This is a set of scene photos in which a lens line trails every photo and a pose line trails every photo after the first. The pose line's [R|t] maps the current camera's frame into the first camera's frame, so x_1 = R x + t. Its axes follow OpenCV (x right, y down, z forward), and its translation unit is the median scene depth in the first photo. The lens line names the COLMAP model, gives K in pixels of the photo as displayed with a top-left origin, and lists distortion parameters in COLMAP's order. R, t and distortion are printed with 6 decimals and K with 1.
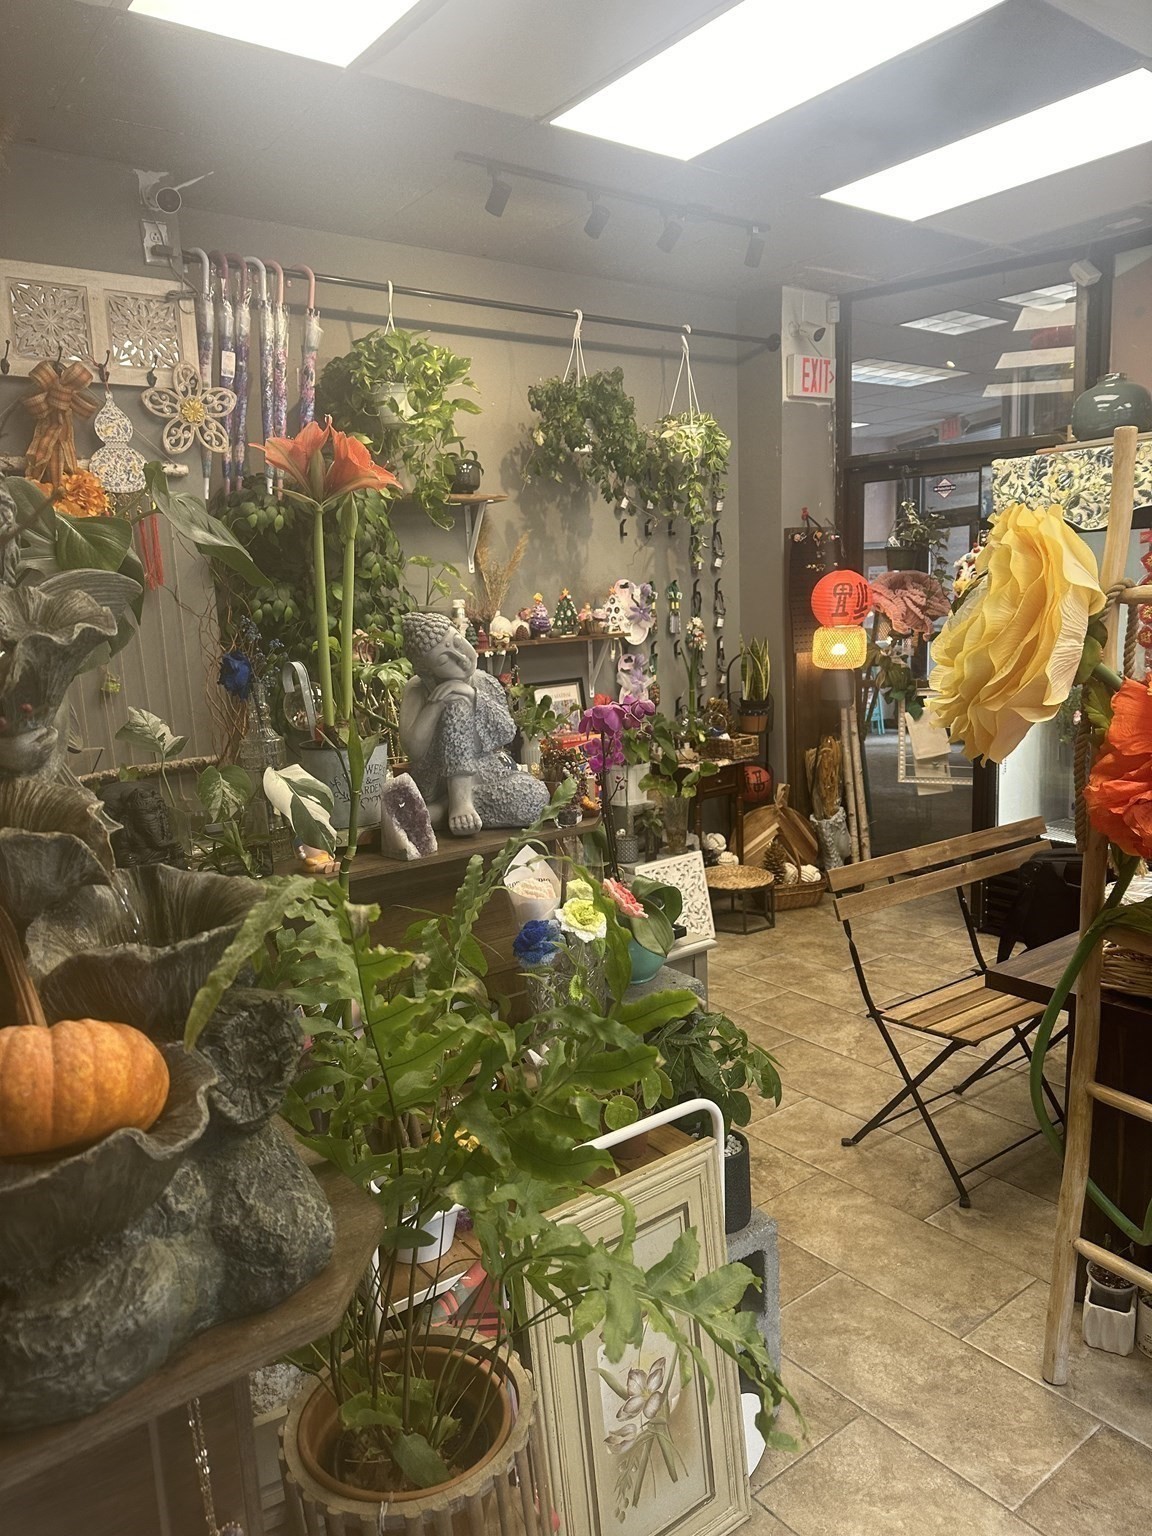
lens RADIAL K [[1066.8, 0, 578.2], [0, 1066.8, 777.8], [0, 0, 1]] dist [0.072269, -0.093896]
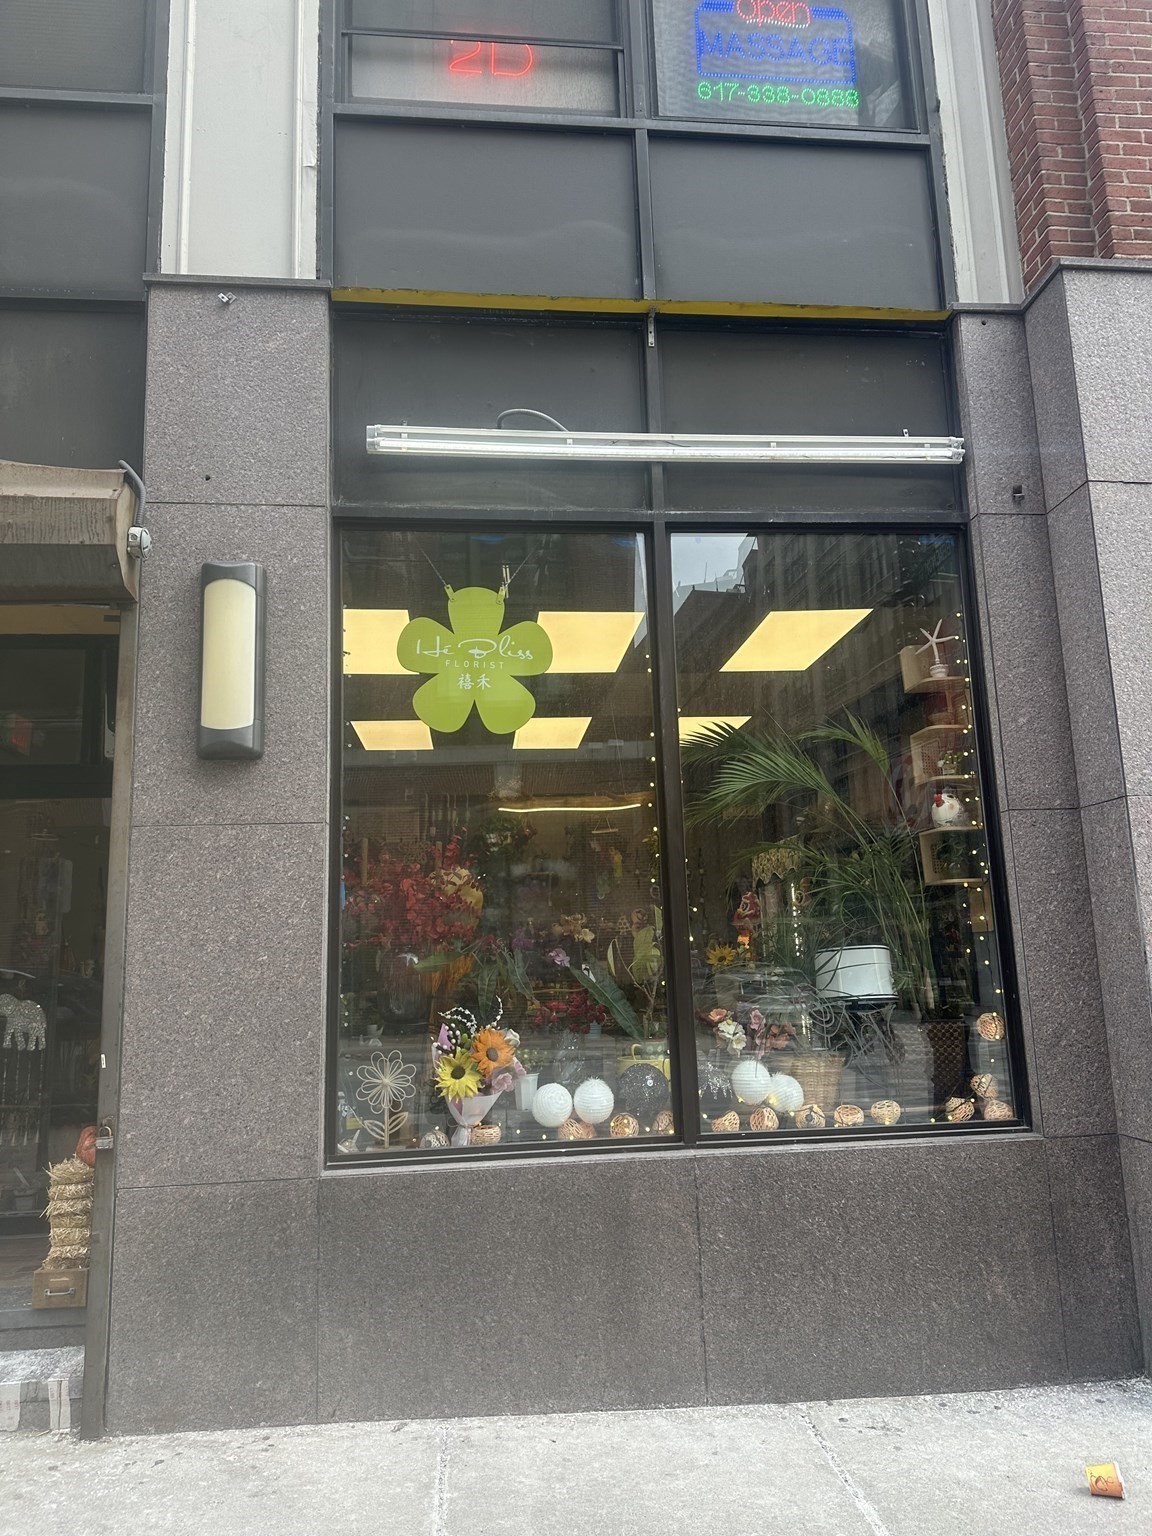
lens RADIAL K [[1066.8, 0, 575.4], [0, 1066.8, 774.2], [0, 0, 1]] dist [0.072269, -0.093896]
pose [[0.856166, -0.075545, -0.511149, 1.336990], [-0.089475, 0.952633, -0.290662, 0.218523], [0.508896, 0.294590, 0.808852, -0.996951]]
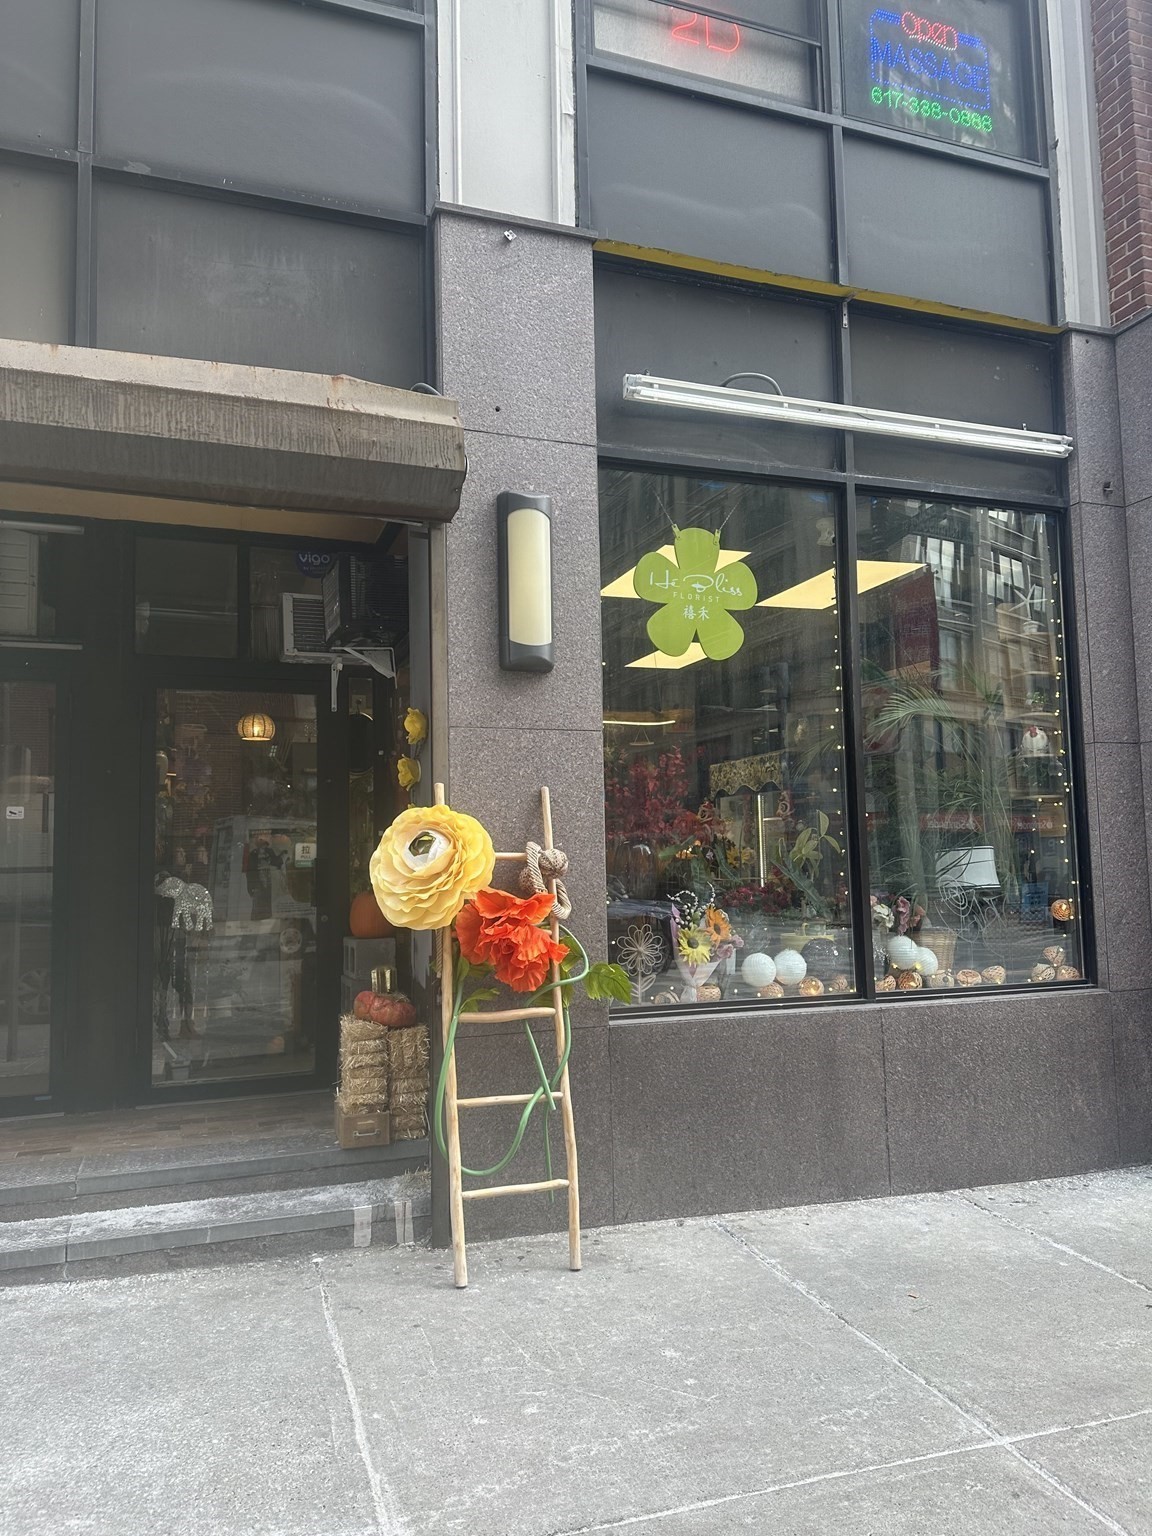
lens RADIAL K [[1066.8, 0, 576.4], [0, 1066.8, 774.1], [0, 0, 1]] dist [0.072269, -0.093896]
pose [[0.952664, -0.000175, -0.304026, 0.928747], [-0.072236, 0.971233, -0.226909, 0.302754], [0.295319, 0.238129, 0.925246, -1.365893]]
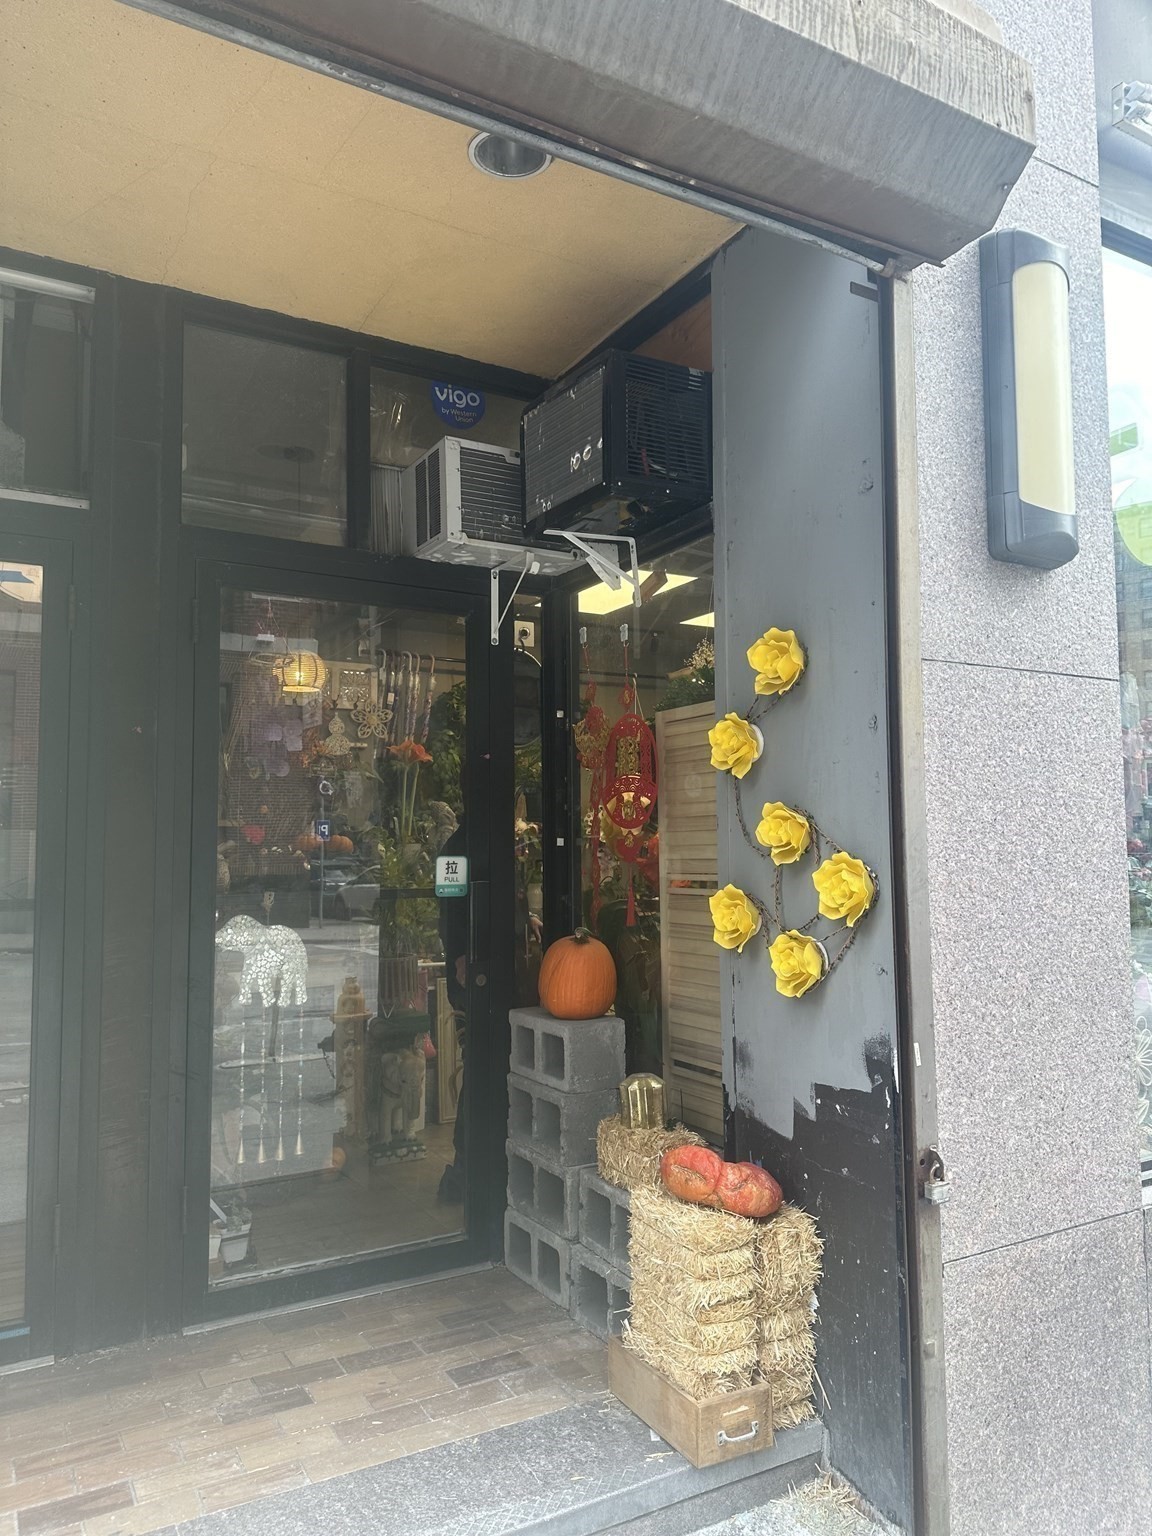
lens RADIAL K [[1066.8, 0, 585.0], [0, 1066.8, 769.2], [0, 0, 1]] dist [0.072269, -0.093896]
pose [[0.989645, 0.024702, -0.141398, 0.359485], [-0.056752, 0.972153, -0.227370, 0.212933], [0.131844, 0.233040, 0.963488, -0.956631]]
